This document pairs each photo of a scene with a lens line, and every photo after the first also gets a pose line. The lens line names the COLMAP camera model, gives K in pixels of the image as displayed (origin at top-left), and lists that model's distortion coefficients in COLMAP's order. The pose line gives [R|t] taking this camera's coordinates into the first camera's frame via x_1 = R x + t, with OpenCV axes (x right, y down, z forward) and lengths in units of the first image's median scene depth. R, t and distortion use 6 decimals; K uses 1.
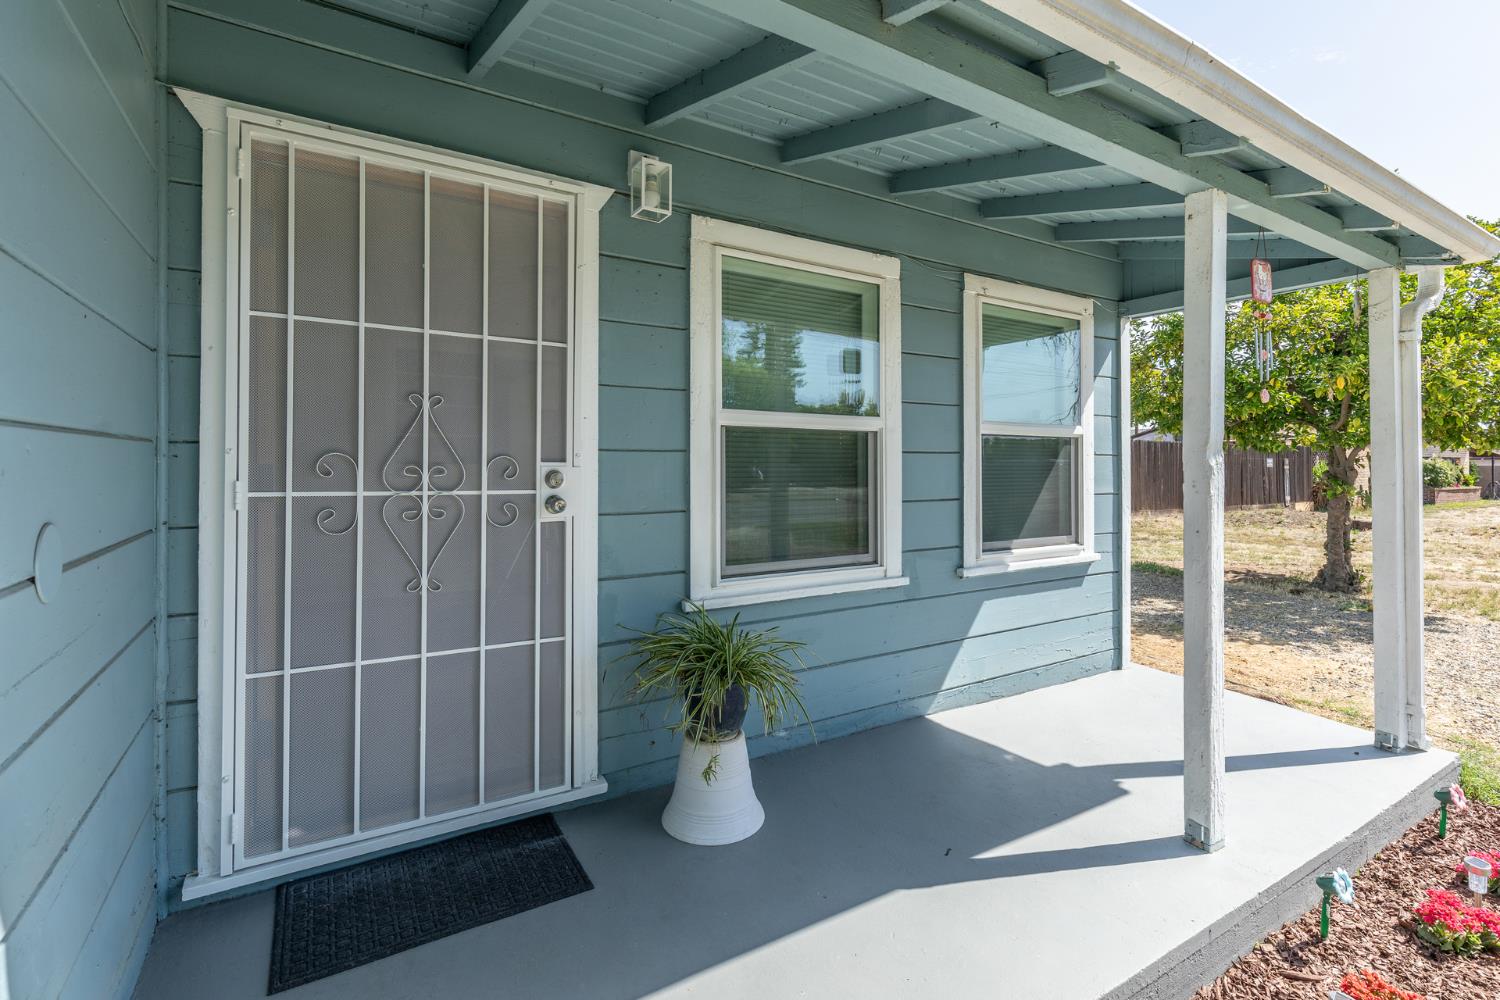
lens RADIAL K [[704.5, 0, 772.1], [0, 704.5, 465.6], [0, 0, 1]] dist [0.010196, -0.000032]
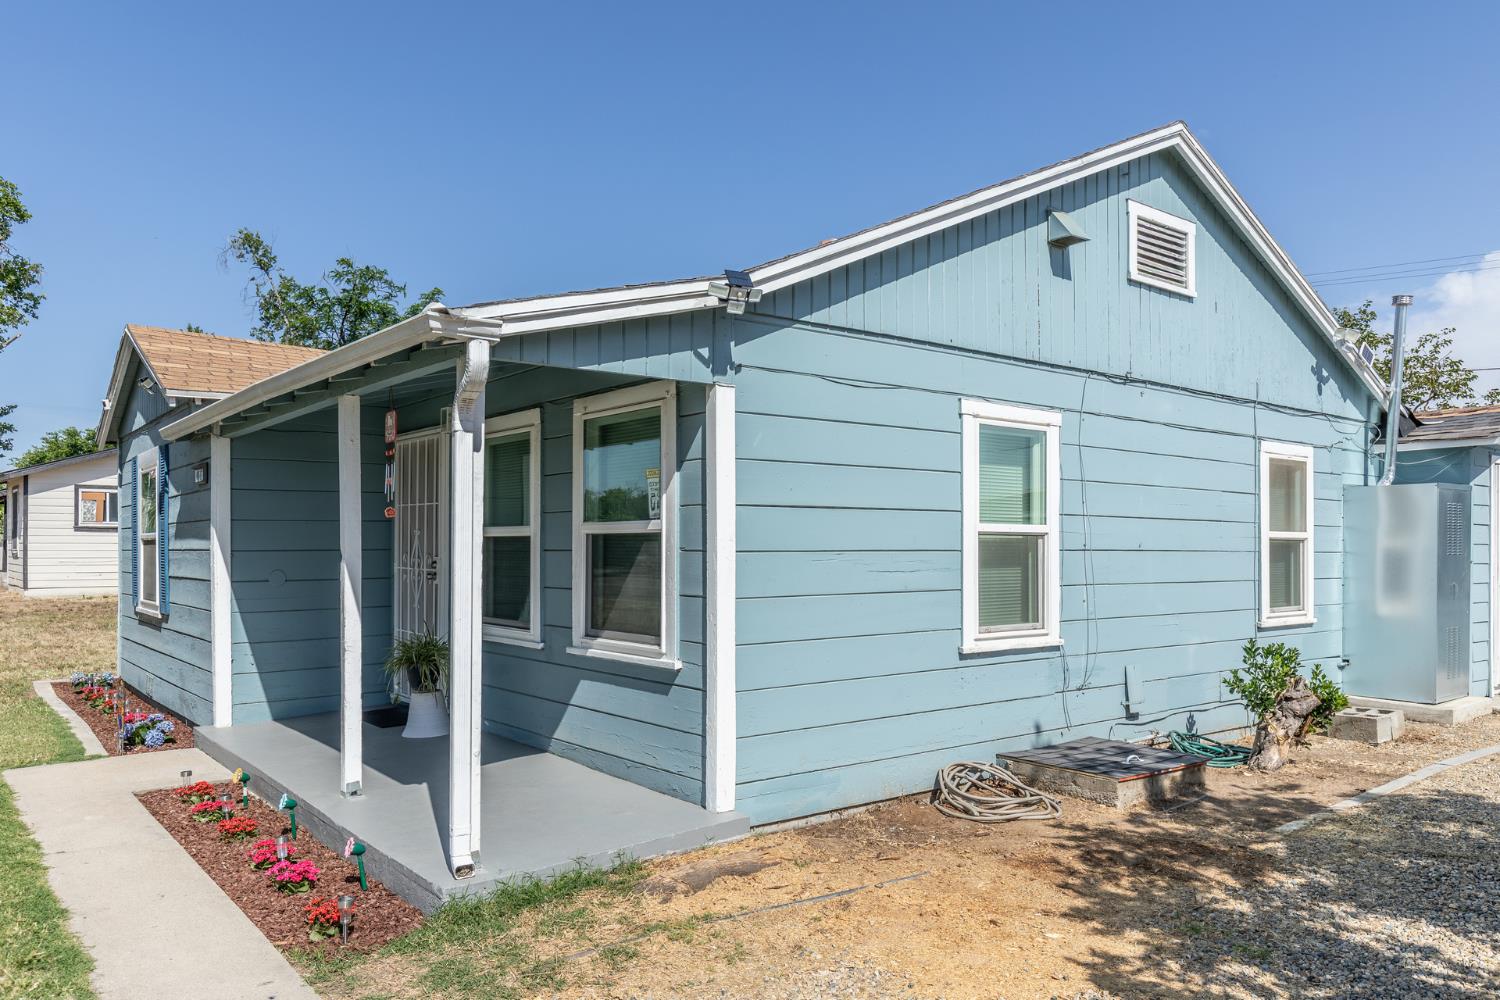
lens RADIAL K [[1055.3, 0, 752.0], [0, 1055.3, 544.8], [0, 0, 1]] dist [0.001012, -0.001613]
pose [[0.101582, -0.002266, -0.994825, 2.235071], [0.002065, 0.999996, -0.002067, -0.024758], [0.994825, -0.001844, 0.101586, 1.198552]]
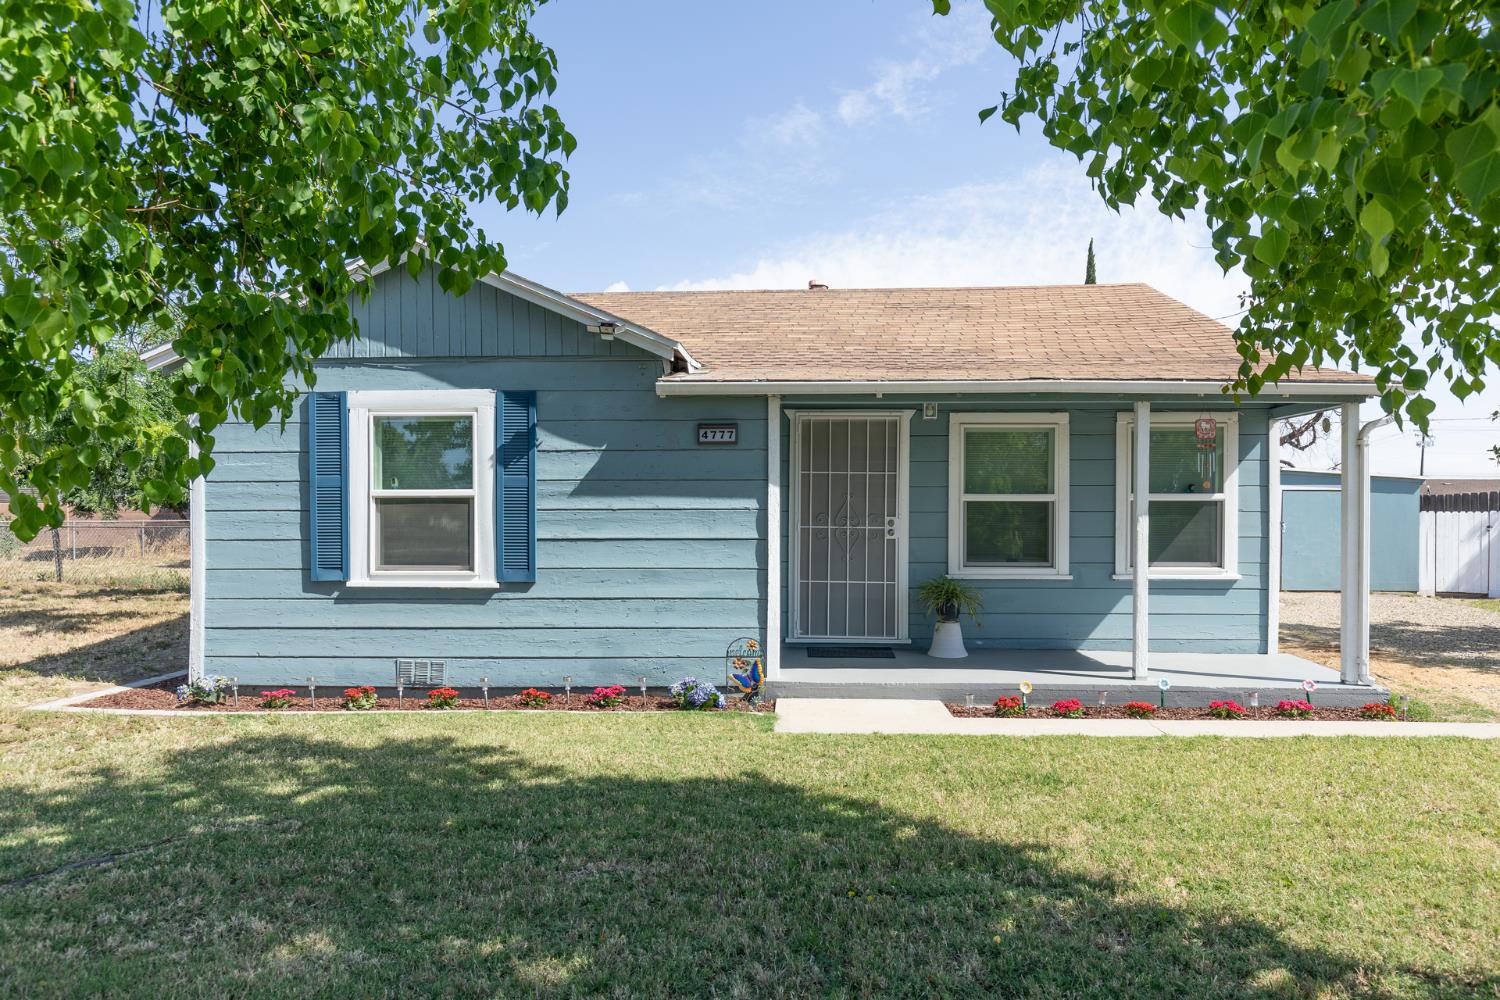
lens RADIAL K [[936.0, 0, 753.9], [0, 936.0, 522.8], [0, 0, 1]] dist [-0.001548, -0.000706]
pose [[0.817015, 0.002897, -0.576609, 0.966071], [-0.000752, 0.999992, 0.003957, 0.003024], [0.576616, -0.002799, 0.817010, -1.623599]]
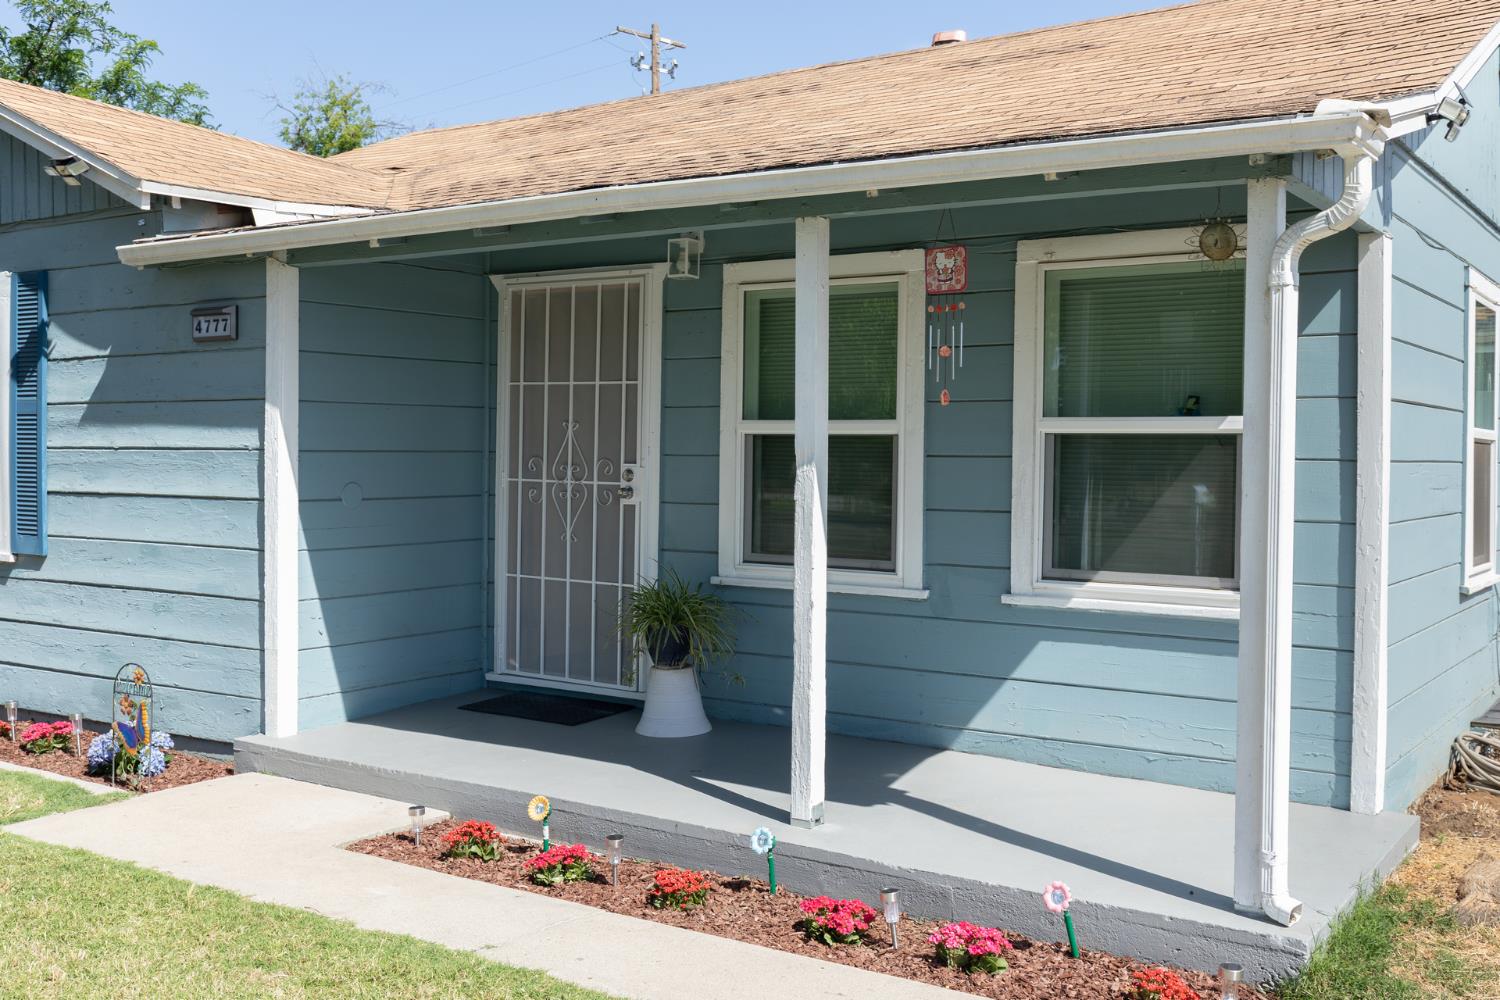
lens RADIAL K [[1471.0, 0, 764.6], [0, 1471.0, 466.6], [0, 0, 1]] dist [0.005456, -0.002727]
pose [[0.398149, 0.011497, -0.917249, 1.880540], [-0.009293, 0.999921, 0.008499, -0.019544], [0.917274, 0.005140, 0.398224, 0.035542]]
